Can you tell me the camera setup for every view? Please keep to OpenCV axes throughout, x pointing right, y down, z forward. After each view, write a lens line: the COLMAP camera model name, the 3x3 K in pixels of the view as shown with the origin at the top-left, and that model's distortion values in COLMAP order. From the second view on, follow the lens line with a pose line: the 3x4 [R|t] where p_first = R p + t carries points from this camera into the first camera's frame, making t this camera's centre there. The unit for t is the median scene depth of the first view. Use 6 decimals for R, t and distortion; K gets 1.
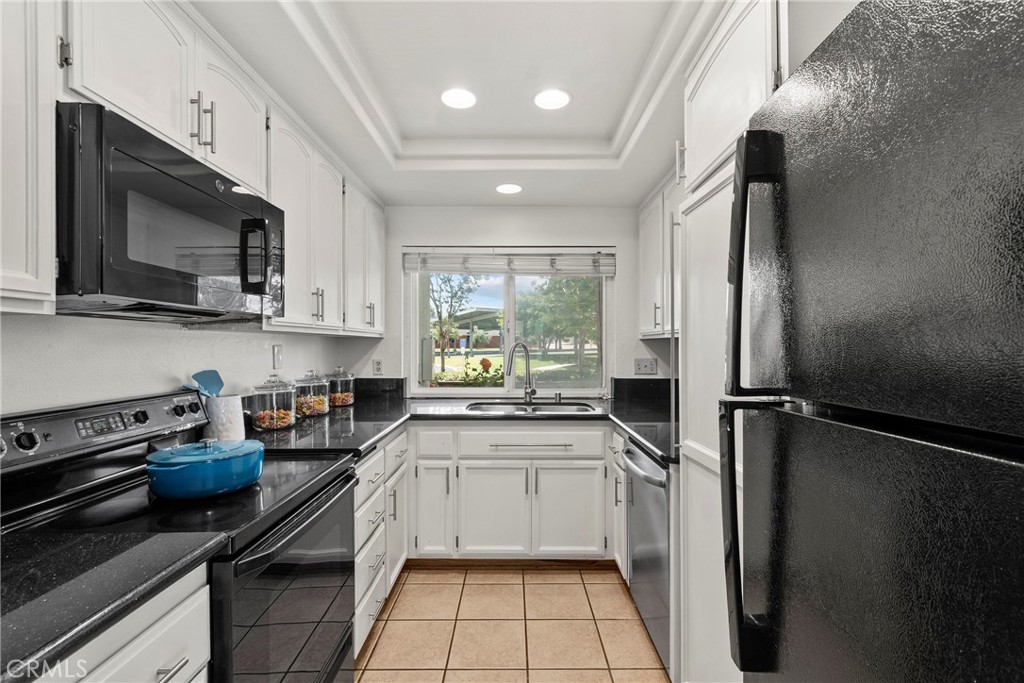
lens RADIAL K [[461.3, 0, 512.0], [0, 461.3, 341.5], [0, 0, 1]] dist [0.000117, -0.000148]
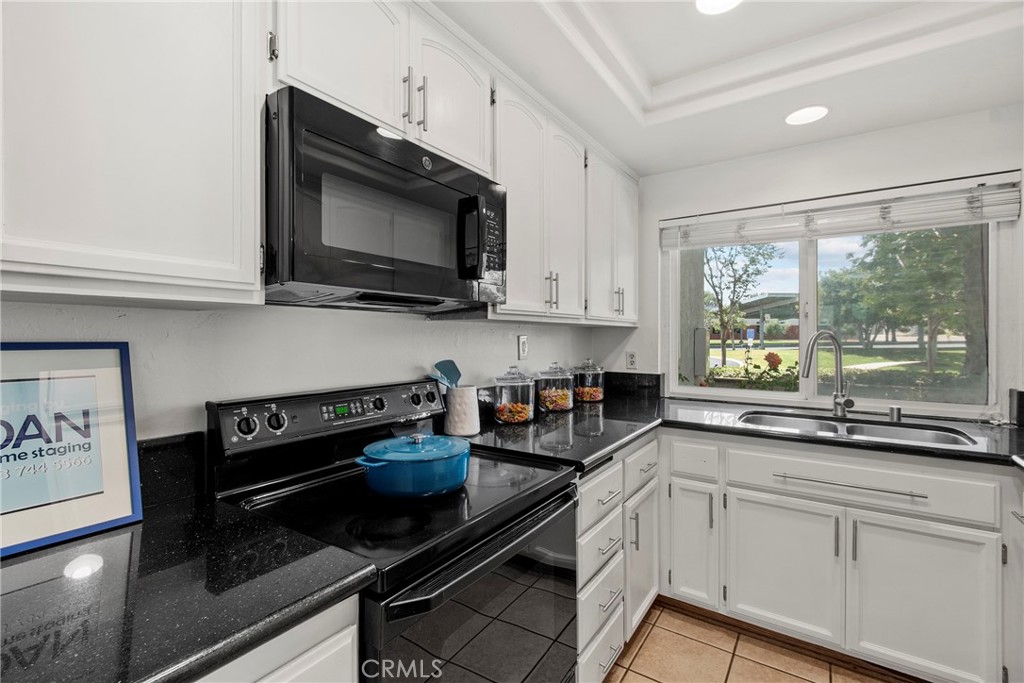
lens RADIAL K [[450.2, 0, 514.6], [0, 450.2, 335.6], [0, 0, 1]] dist [0.000952, -0.000289]
pose [[0.828897, -0.000927, -0.559400, 0.010274], [0.004346, 0.999979, 0.004783, 0.003477], [0.559384, -0.006395, 0.828884, 0.192825]]
